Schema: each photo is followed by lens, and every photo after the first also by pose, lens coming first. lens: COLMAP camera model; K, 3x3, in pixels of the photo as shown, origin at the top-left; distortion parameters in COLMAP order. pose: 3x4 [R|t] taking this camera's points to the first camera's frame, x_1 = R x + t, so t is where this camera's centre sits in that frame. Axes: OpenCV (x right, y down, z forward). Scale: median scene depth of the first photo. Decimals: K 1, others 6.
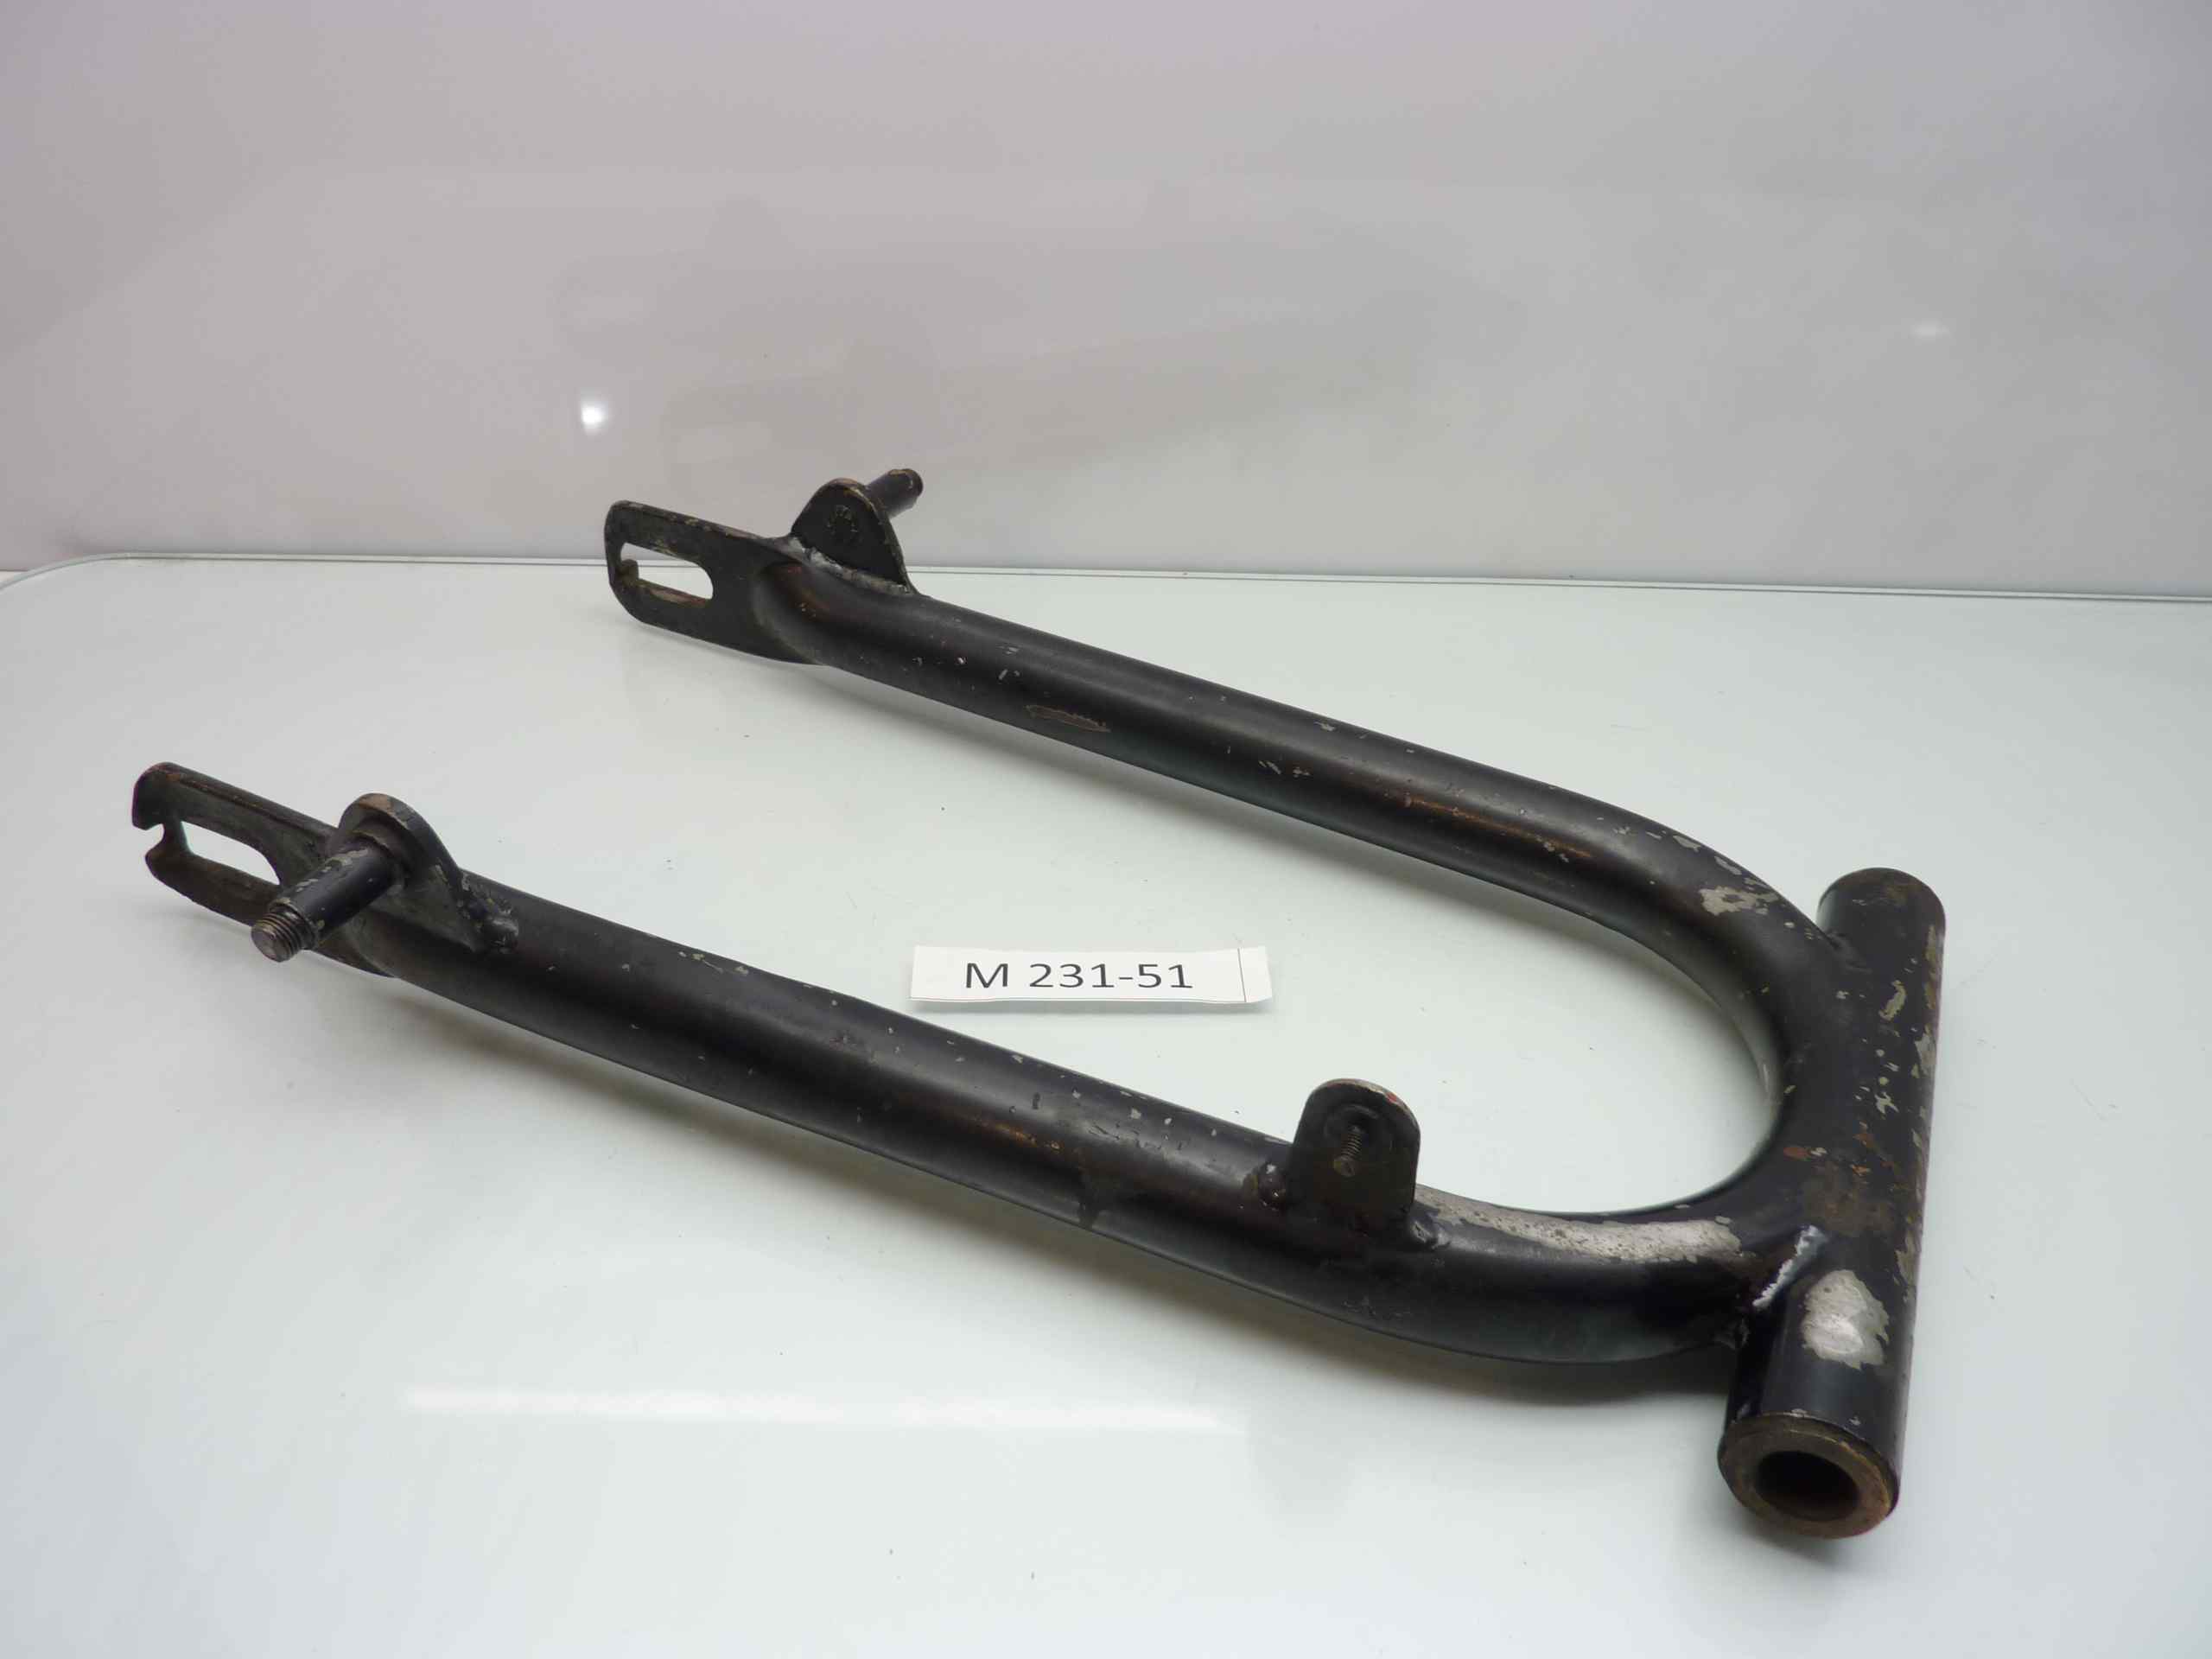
lens RADIAL K [[1582.0, 0, 1096.7], [0, 1582.0, 824.6], [0, 0, 1]] dist [-0.040663, 0.000278]
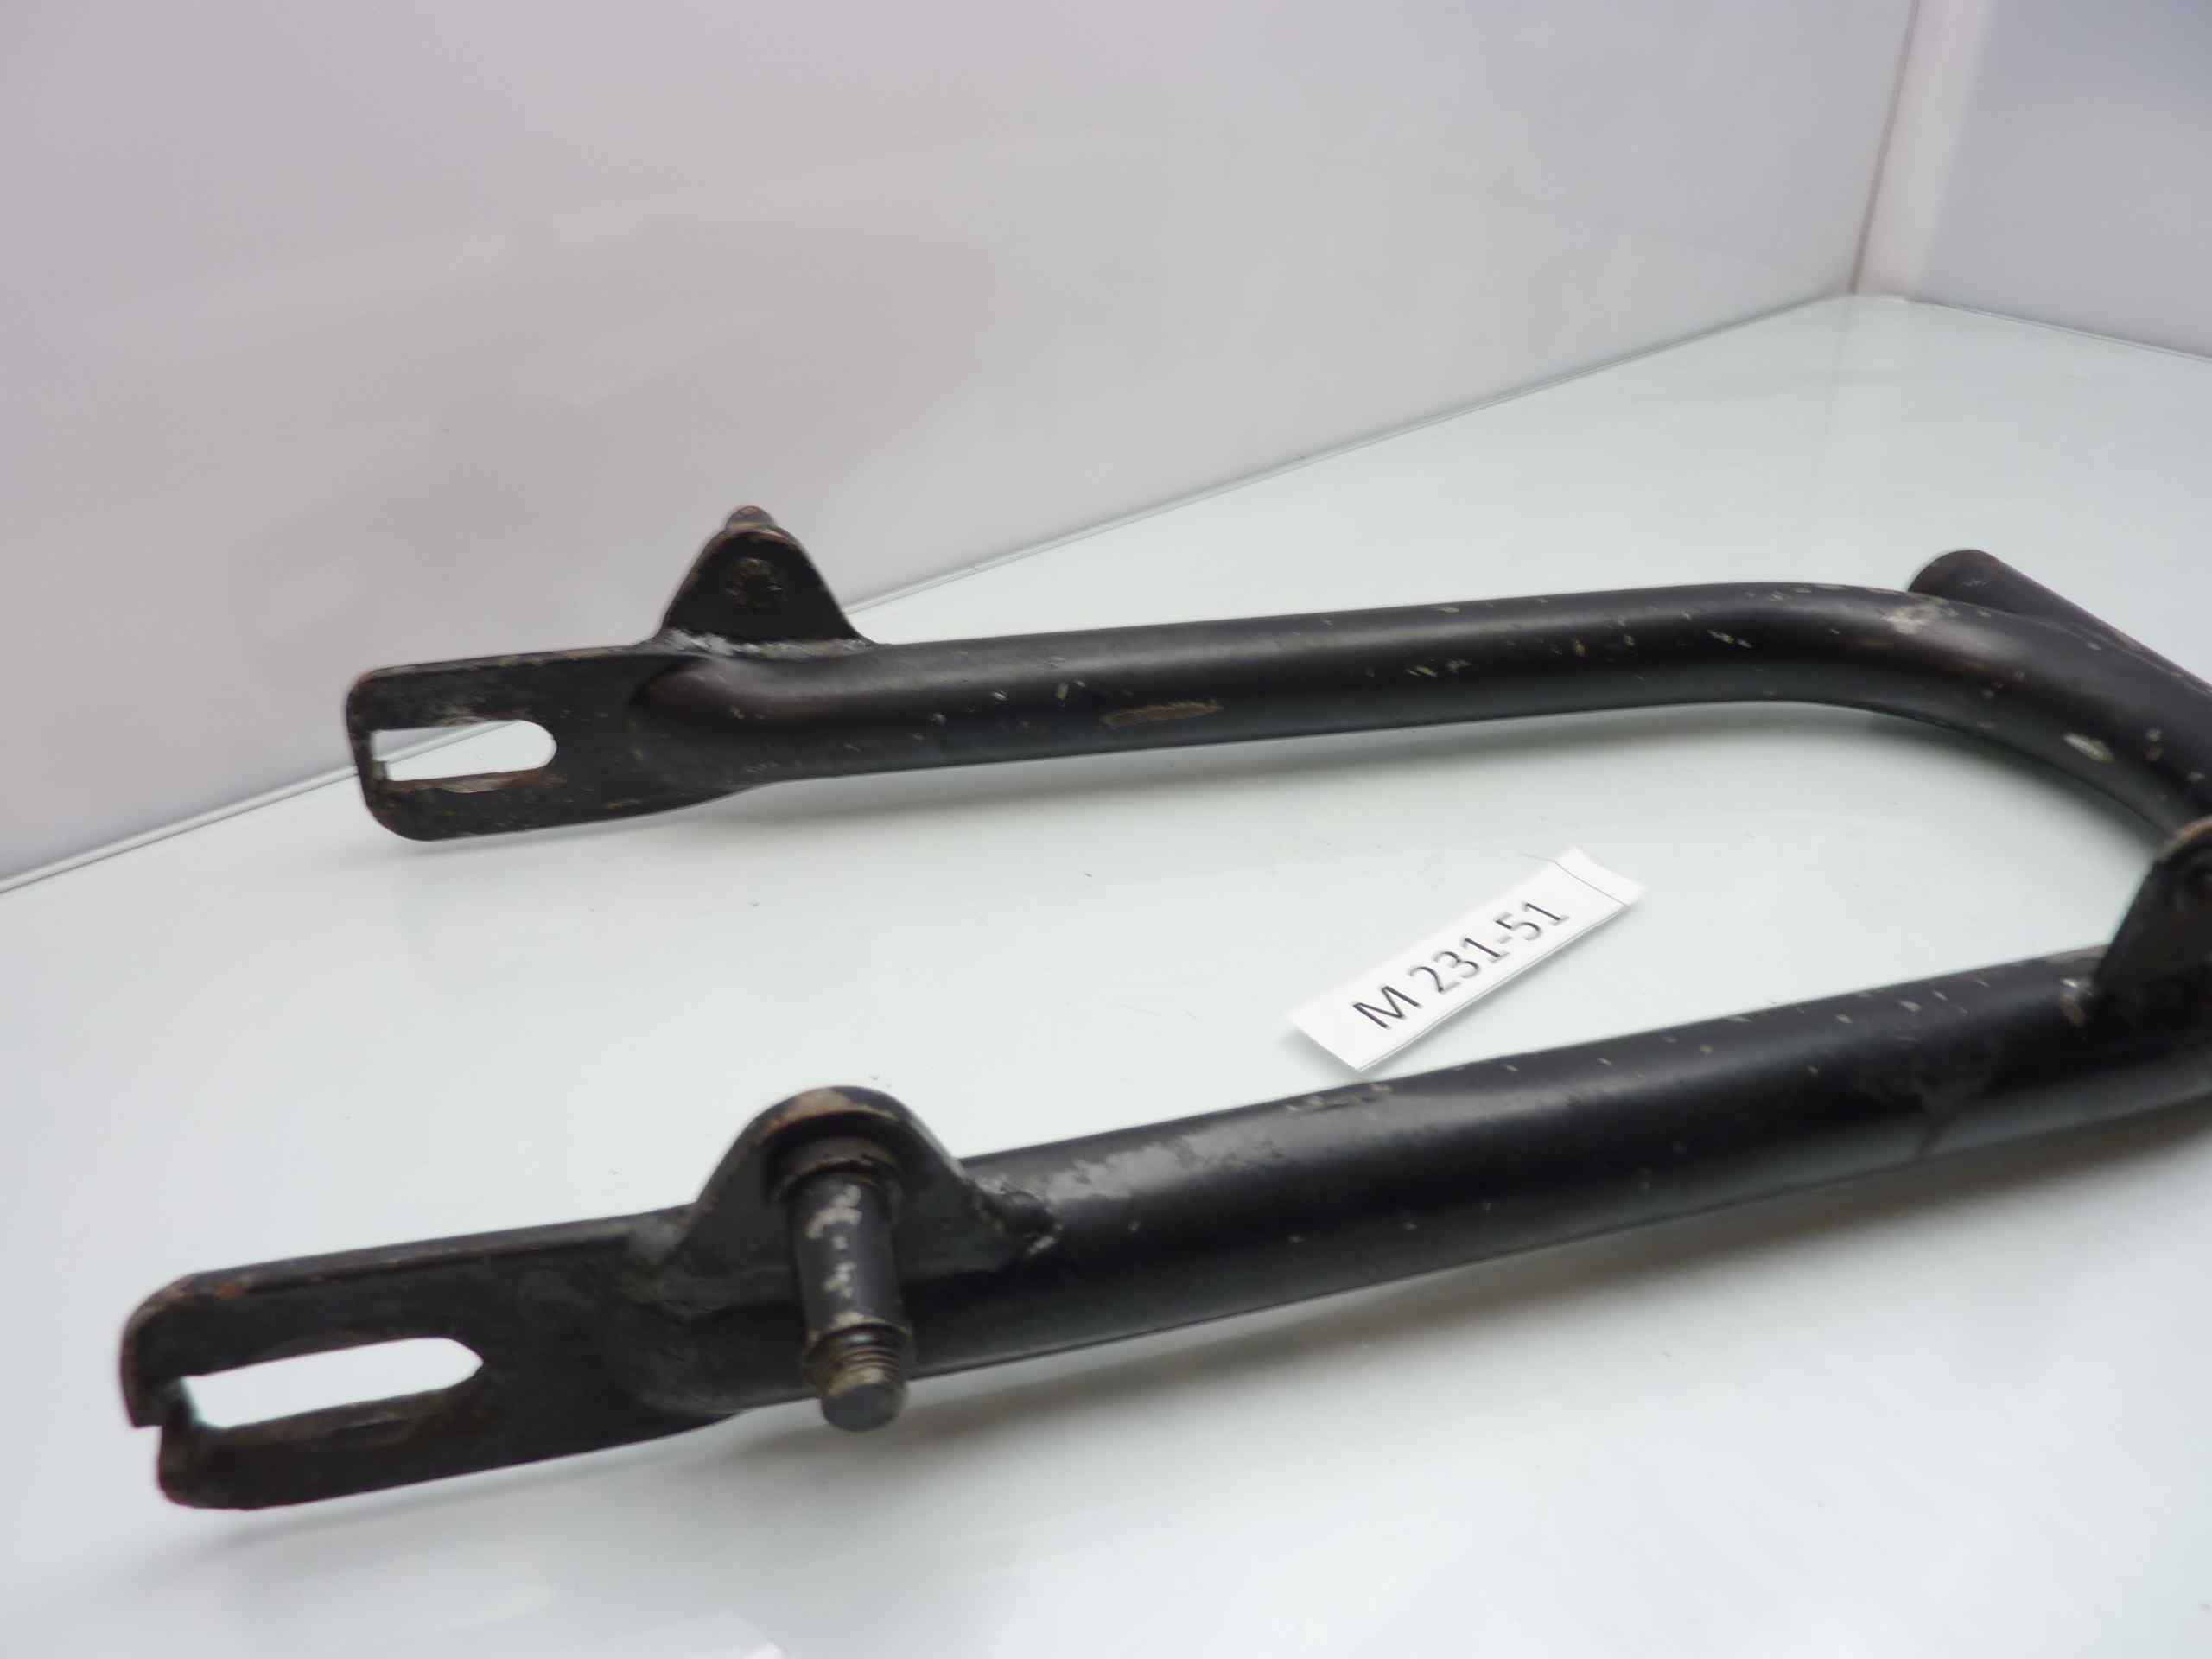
lens RADIAL K [[1582.0, 0, 1096.7], [0, 1582.0, 824.6], [0, 0, 1]] dist [-0.040663, 0.000278]
pose [[0.799022, -0.363902, 0.478684, -0.420487], [0.386300, 0.920724, 0.055132, -0.067757], [-0.460799, 0.140864, 0.876255, 0.305973]]
